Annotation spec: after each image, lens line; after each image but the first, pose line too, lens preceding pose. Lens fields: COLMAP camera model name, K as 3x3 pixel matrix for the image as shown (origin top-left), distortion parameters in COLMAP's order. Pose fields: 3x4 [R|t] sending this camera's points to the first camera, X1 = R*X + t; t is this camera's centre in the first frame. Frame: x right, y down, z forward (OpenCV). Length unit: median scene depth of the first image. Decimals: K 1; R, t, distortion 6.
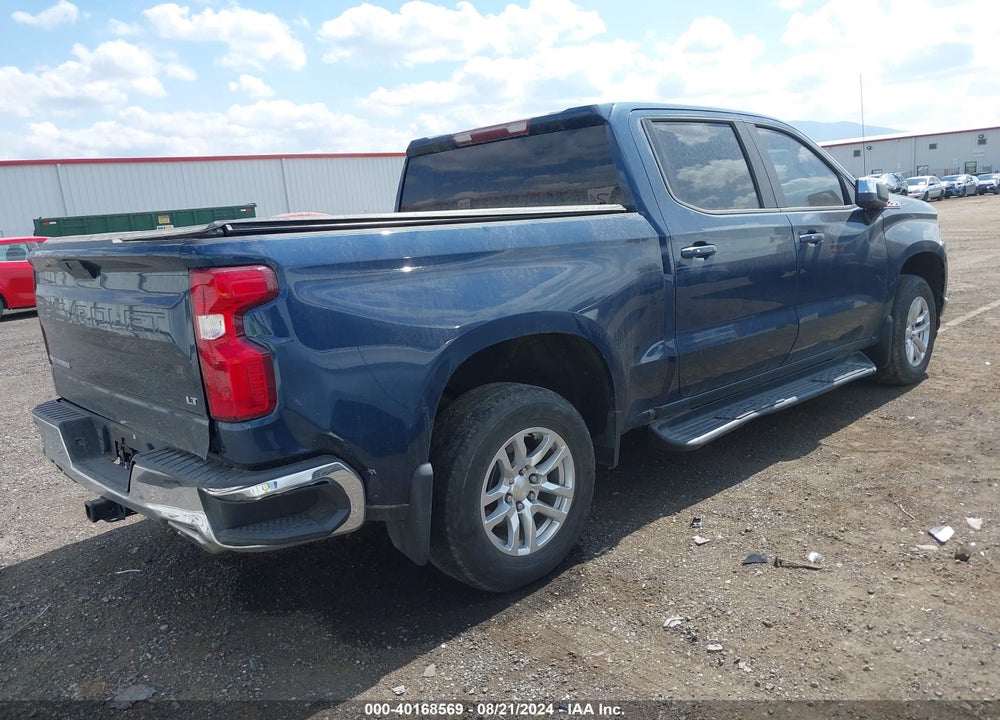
lens RADIAL K [[760.4, 0, 500.0], [0, 760.4, 360.0], [0, 0, 1]] dist [0.001339, 0.001820]
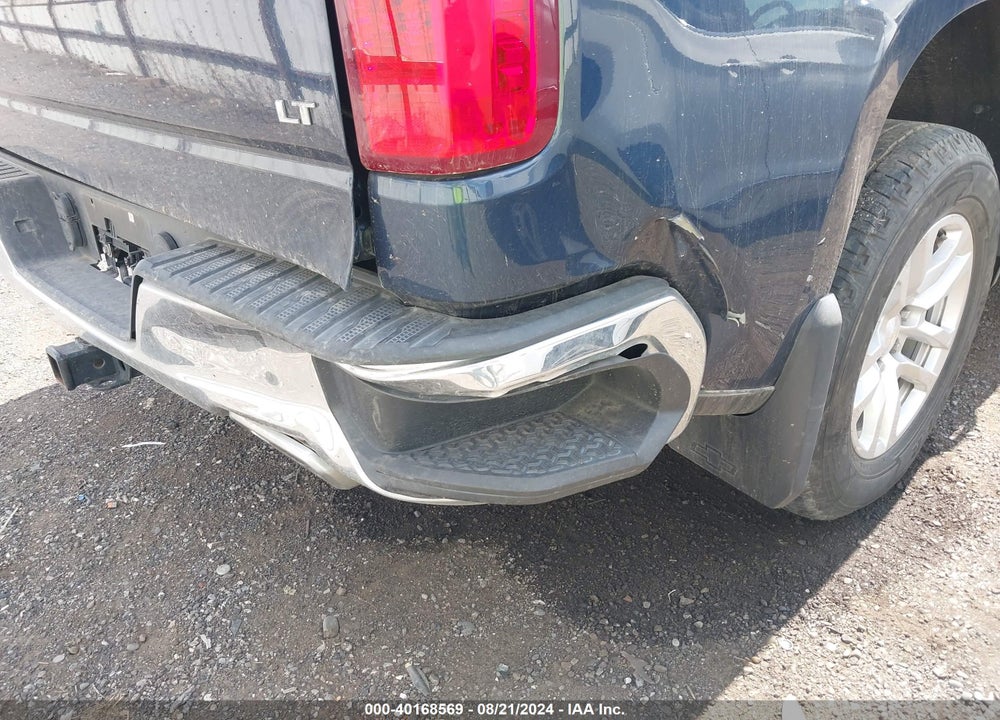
lens RADIAL K [[778.2, 0, 500.0], [0, 778.2, 360.0], [0, 0, 1]] dist [-0.001179, -0.003519]
pose [[0.999825, 0.018434, 0.003128, -0.266319], [-0.018594, 0.962627, 0.270191, 0.054253], [0.001970, -0.270202, 0.962802, 0.541517]]
